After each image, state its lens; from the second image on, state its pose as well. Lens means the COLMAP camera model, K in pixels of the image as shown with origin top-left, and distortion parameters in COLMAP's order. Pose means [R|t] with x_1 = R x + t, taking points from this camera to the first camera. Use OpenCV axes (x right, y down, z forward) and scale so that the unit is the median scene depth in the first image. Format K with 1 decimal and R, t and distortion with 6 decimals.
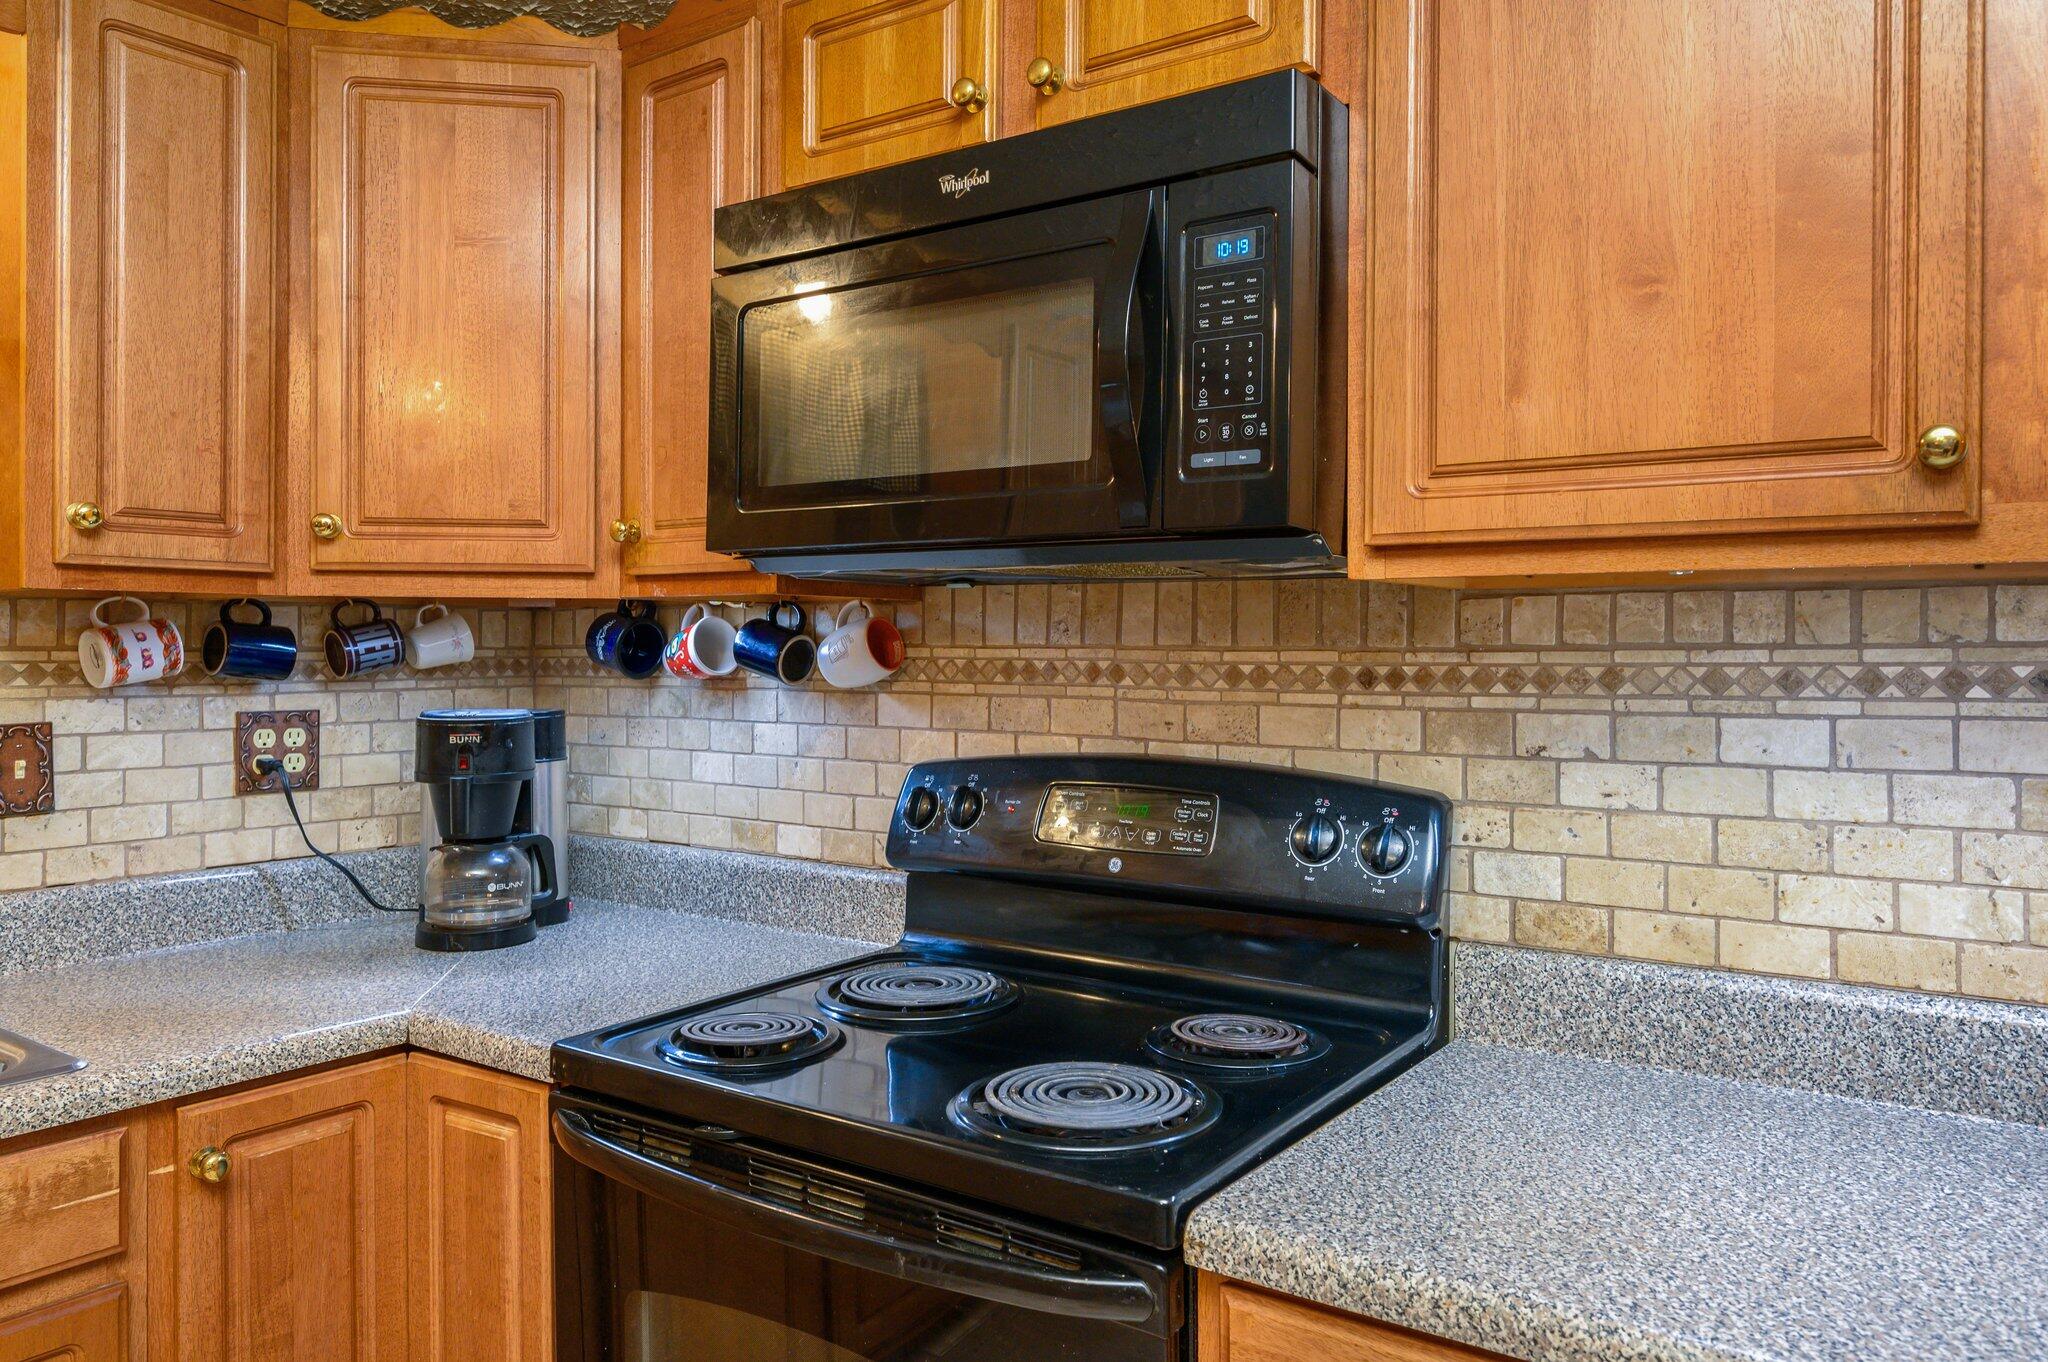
lens RADIAL K [[1439.1, 0, 1034.0], [0, 1439.1, 642.6], [0, 0, 1]] dist [0.002184, -0.005383]
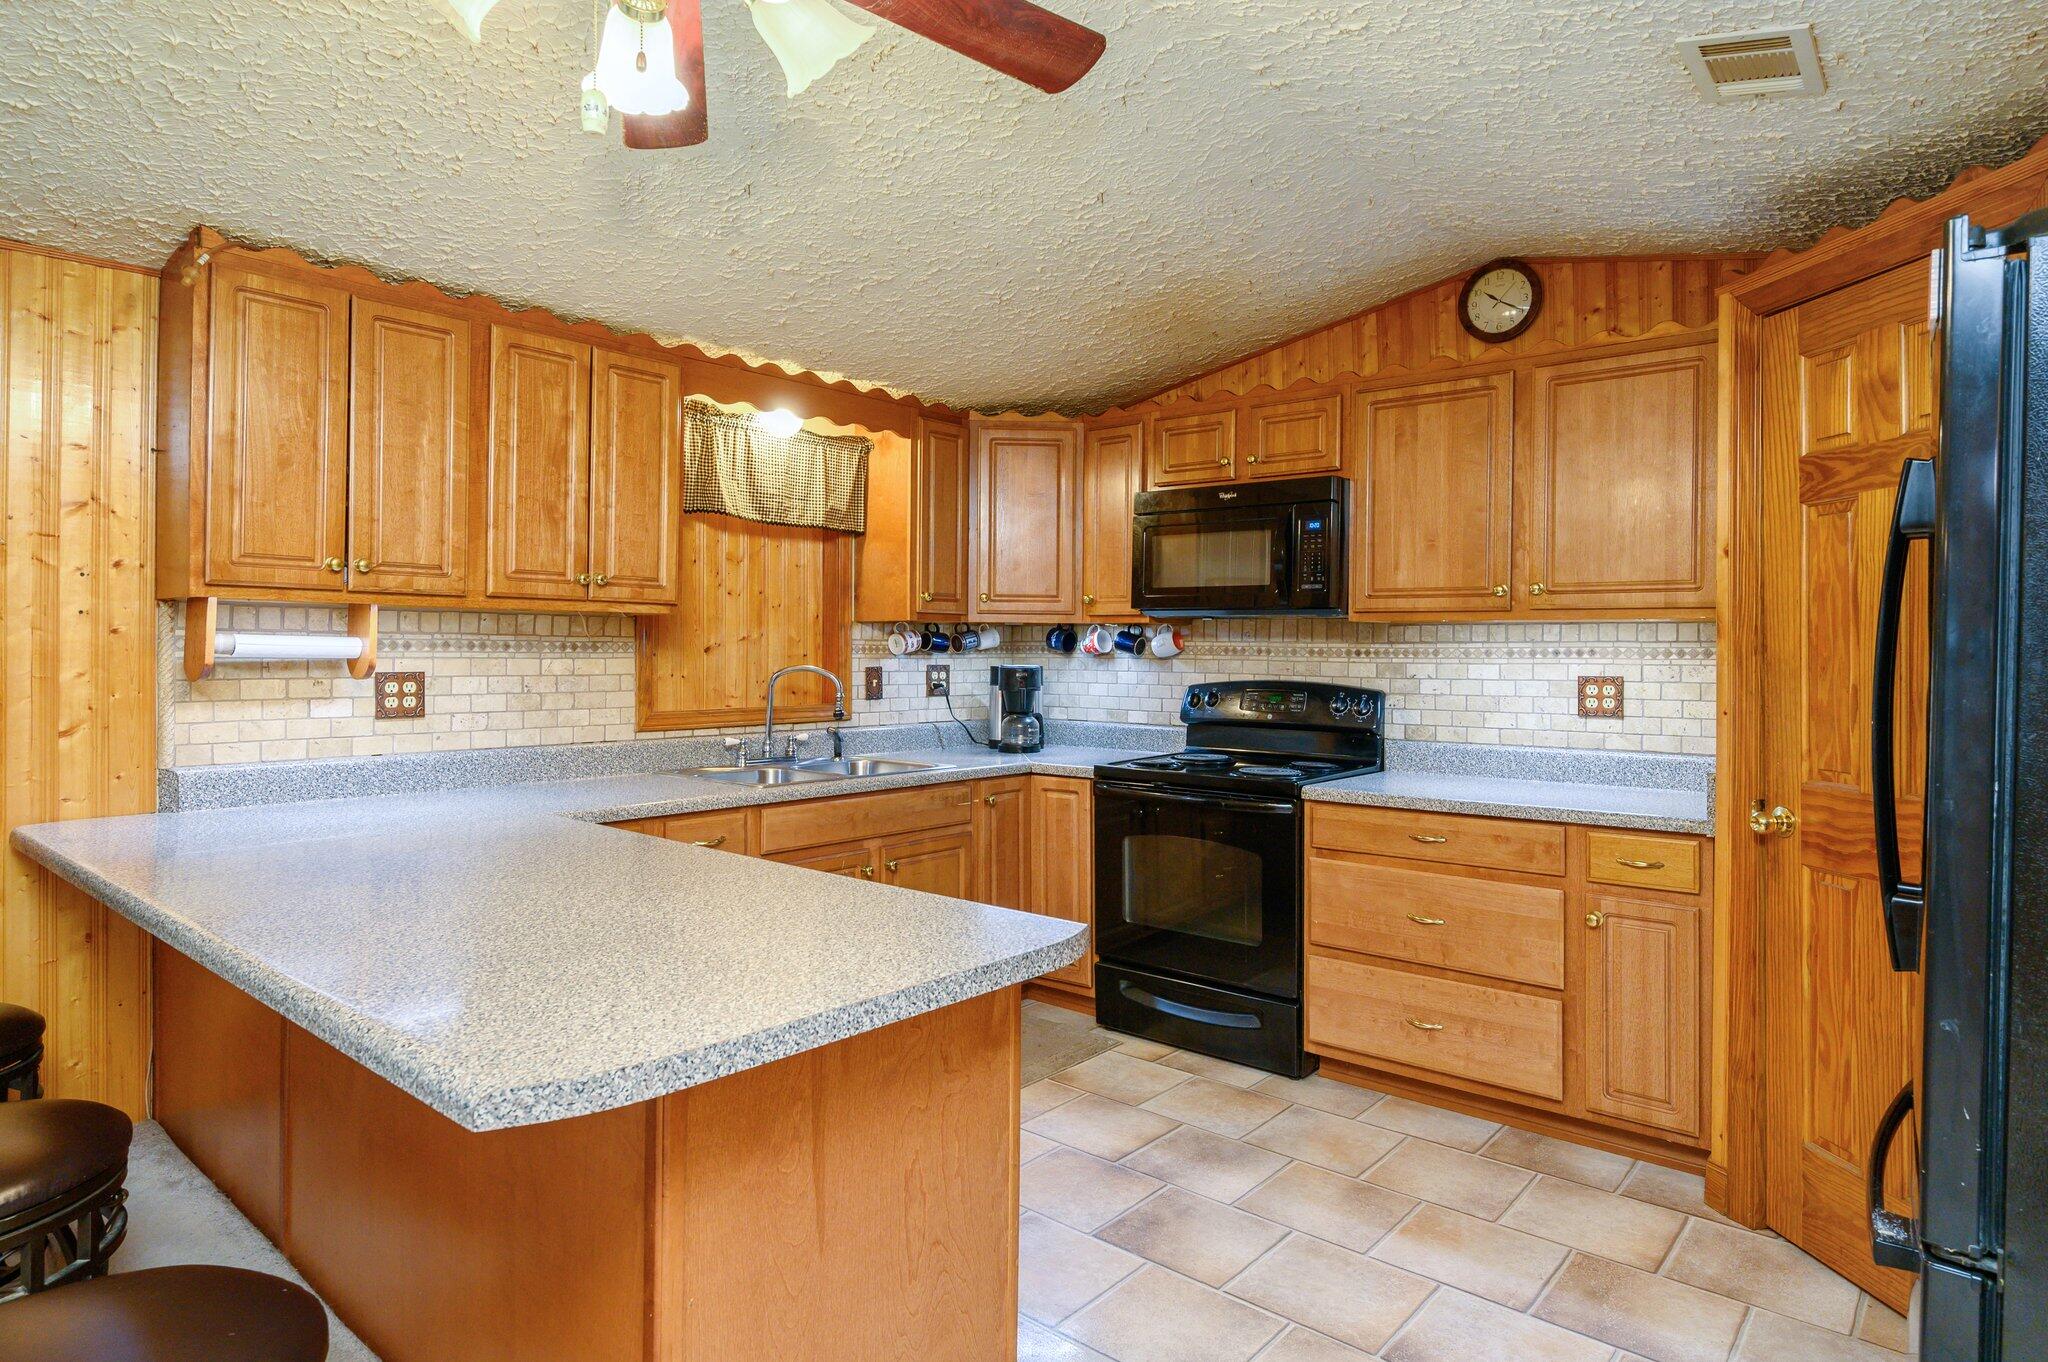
lens RADIAL K [[1140.9, 0, 1021.5], [0, 1140.9, 638.3], [0, 0, 1]] dist [-0.005717, -0.000011]
pose [[0.995494, 0.006052, -0.094634, -0.208430], [-0.006652, 0.999960, -0.006022, 0.012189], [0.094594, 0.006625, 0.995494, -1.239526]]
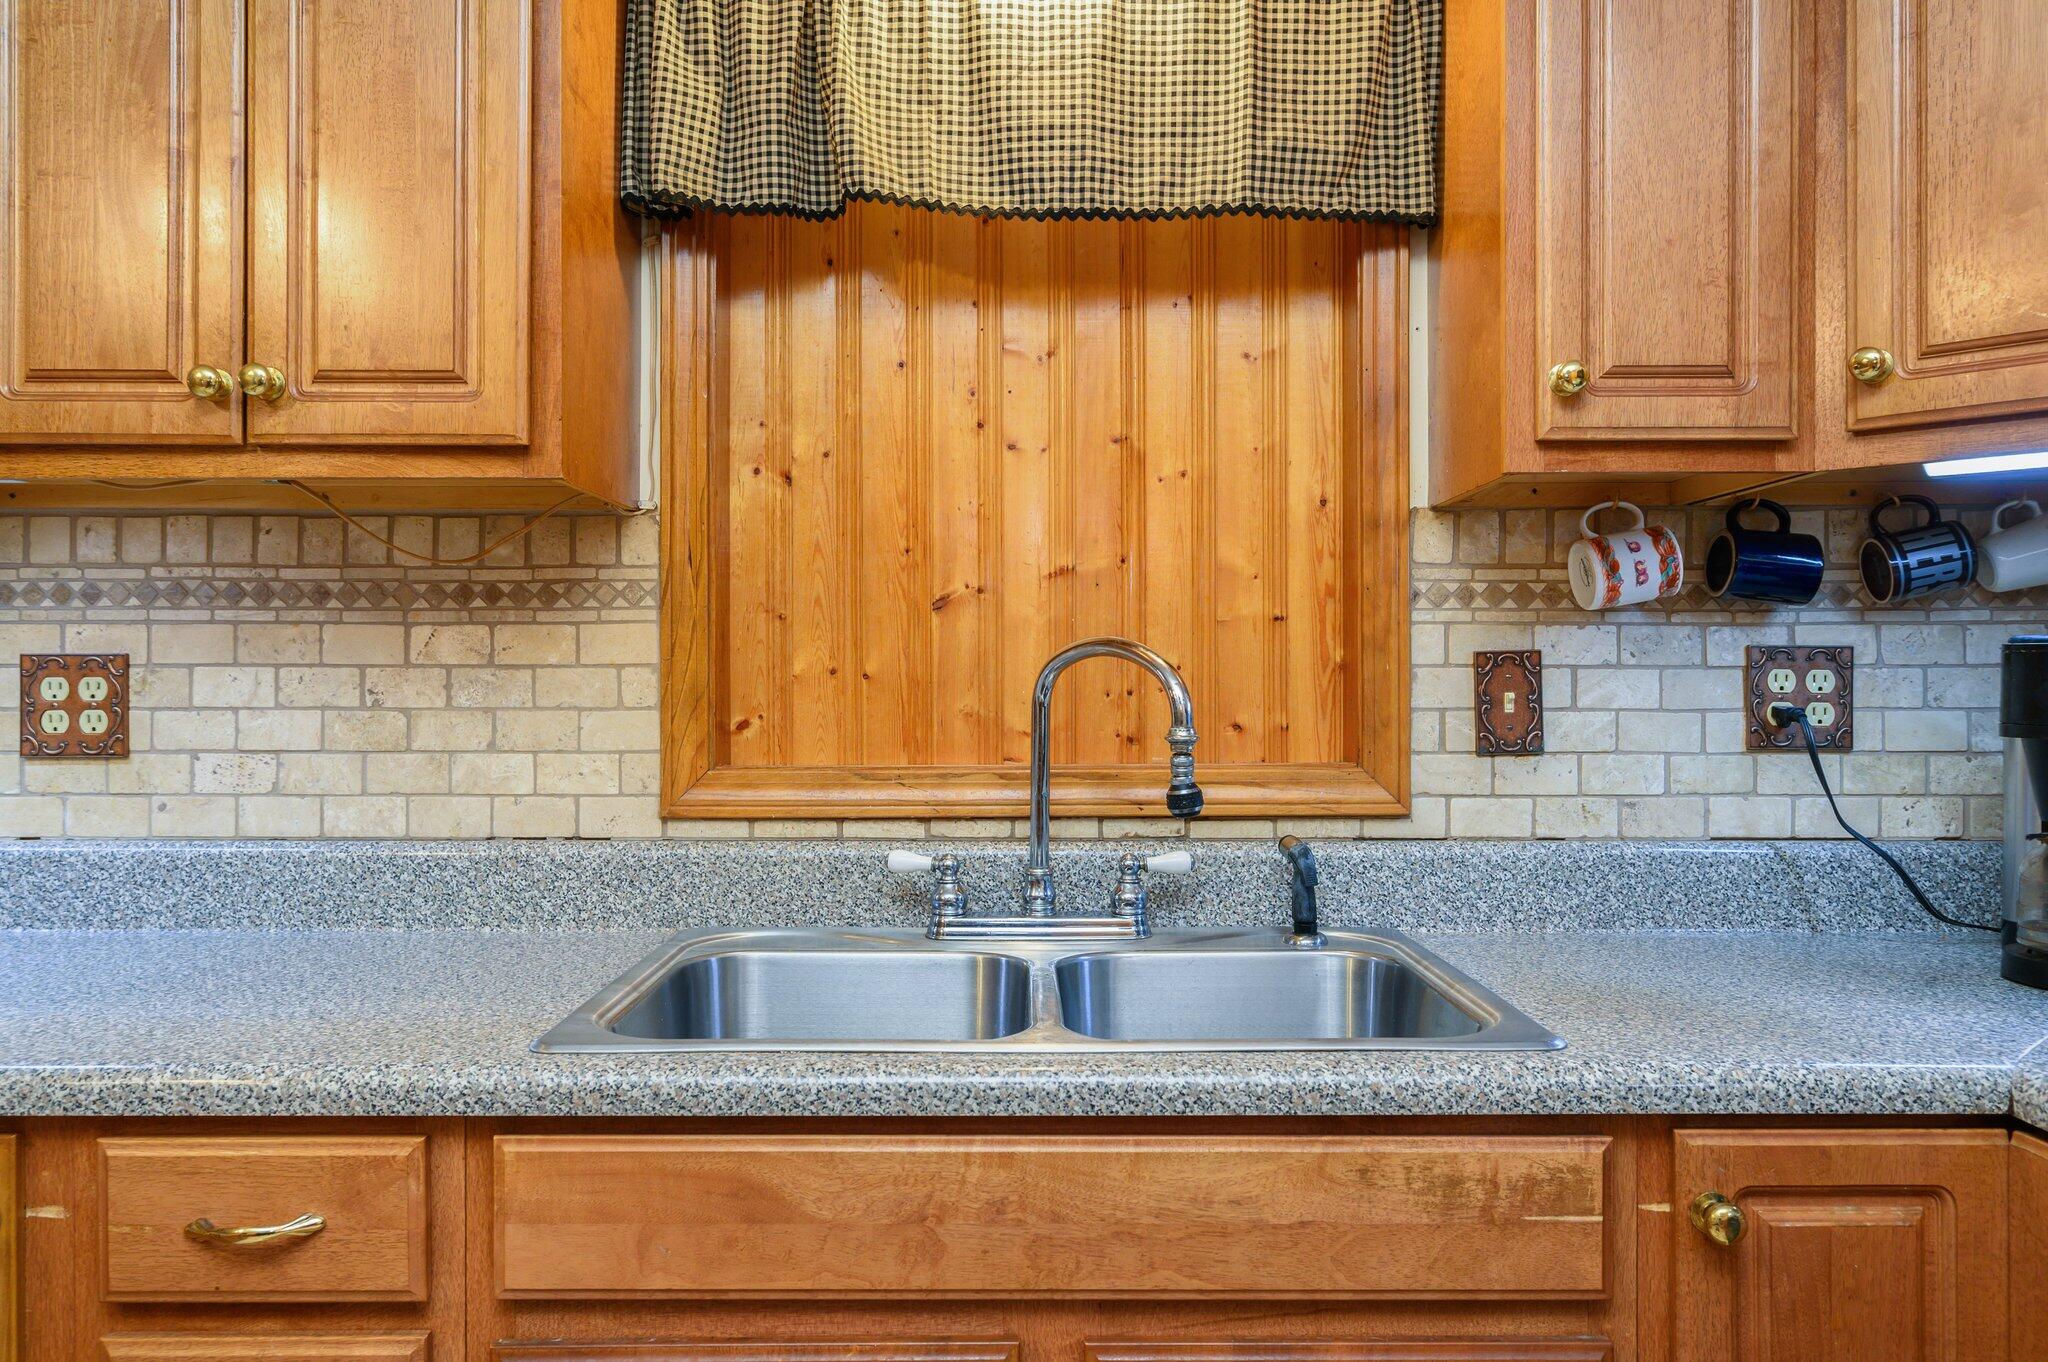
lens RADIAL K [[1468.2, 0, 1024.0], [0, 1468.2, 688.0], [0, 0, 1]] dist [-0.002161, -0.003406]
pose [[0.575018, 0.001620, -0.818139, -0.140392], [0.004266, 0.999979, 0.004978, 0.075255], [0.818130, -0.006352, 0.574998, 0.241624]]
